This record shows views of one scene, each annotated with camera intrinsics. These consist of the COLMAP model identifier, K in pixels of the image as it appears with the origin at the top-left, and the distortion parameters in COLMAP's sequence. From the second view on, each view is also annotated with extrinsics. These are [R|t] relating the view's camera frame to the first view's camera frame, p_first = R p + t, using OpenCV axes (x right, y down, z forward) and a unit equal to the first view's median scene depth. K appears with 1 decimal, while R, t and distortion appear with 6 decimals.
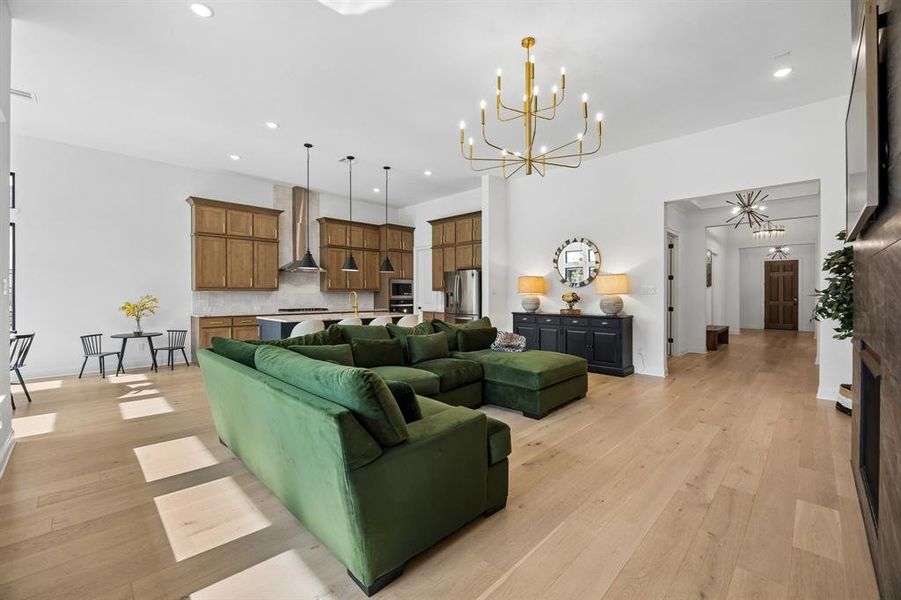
lens RADIAL K [[376.4, 0, 447.1], [0, 376.4, 296.2], [0, 0, 1]] dist [-0.008582, -0.000009]
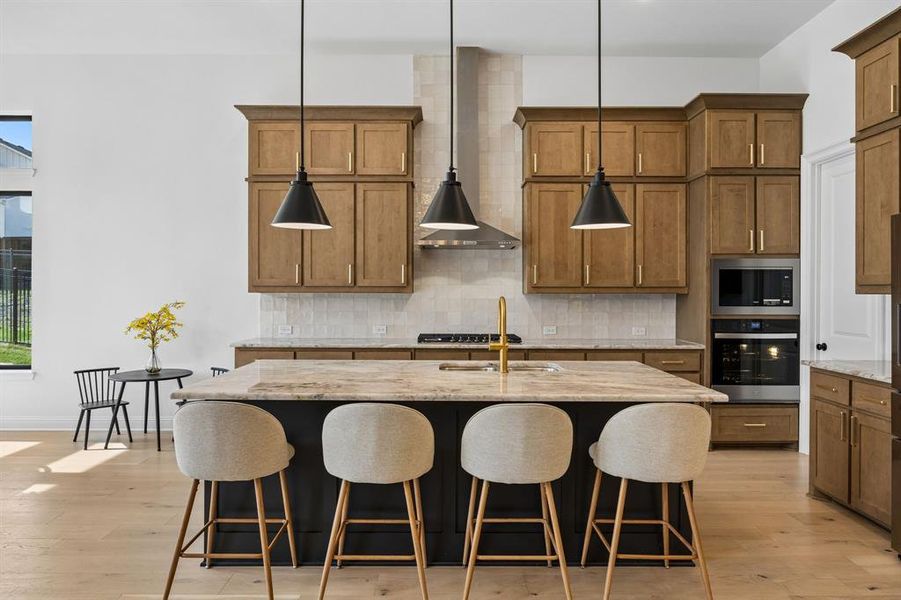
lens RADIAL K [[551.6, 0, 450.5], [0, 551.6, 300.0], [0, 0, 1]] dist [0.000604, -0.030836]
pose [[0.711544, 0.009339, -0.702579, 0.036689], [-0.007586, 0.999955, 0.005610, -0.010334], [0.702601, 0.001338, 0.711583, 0.606068]]
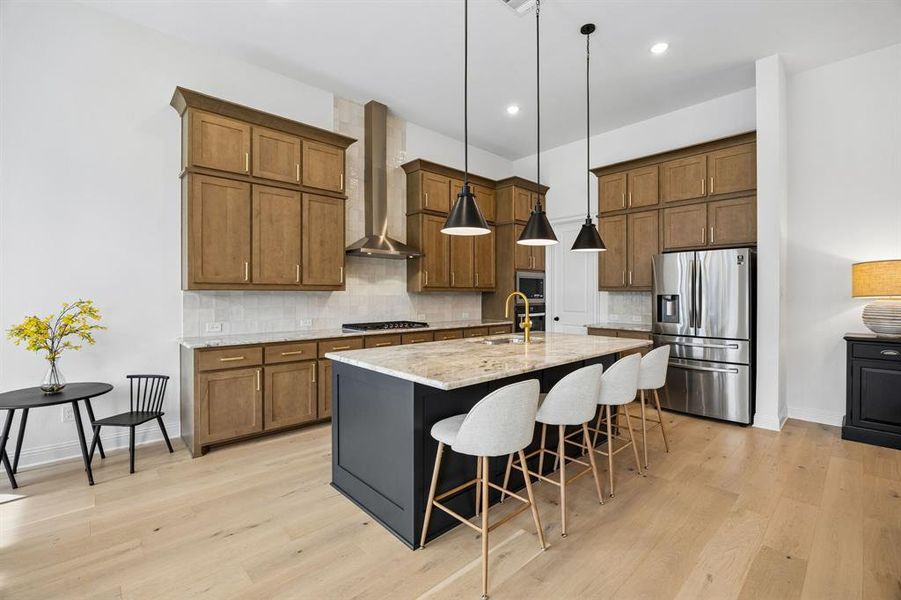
lens RADIAL K [[391.6, 0, 449.5], [0, 391.6, 296.2], [0, 0, 1]] dist [-0.018446, 0.000004]
pose [[0.999335, 0.002529, -0.036368, -0.295884], [-0.002512, 0.999997, 0.000528, -0.007298], [0.036369, -0.000436, 0.999338, 0.477688]]
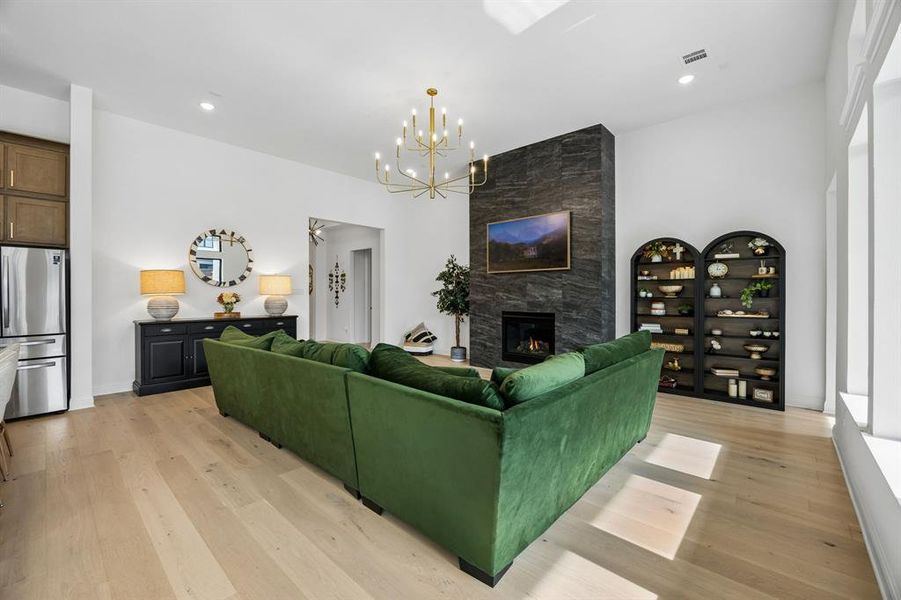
lens RADIAL K [[369.9, 0, 451.4], [0, 369.9, 293.9], [0, 0, 1]] dist [-0.024561, 0.000005]
pose [[-0.051301, -0.002686, 0.998680, -0.471044], [0.005219, 0.999982, 0.002958, -0.006292], [-0.998670, 0.005364, -0.051286, 0.466339]]
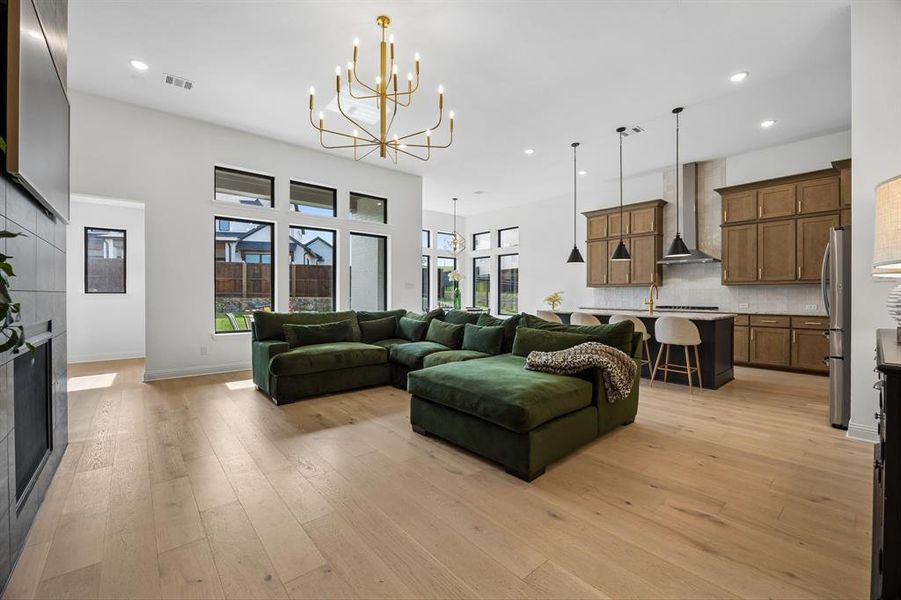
lens RADIAL K [[376.4, 0, 447.1], [0, 376.4, 296.2], [0, 0, 1]] dist [-0.008582, -0.000009]
pose [[-0.087416, 0.006337, -0.996152, 0.559194], [-0.003962, 0.999970, 0.006709, 0.007193], [0.996164, 0.004533, -0.087388, 0.589753]]
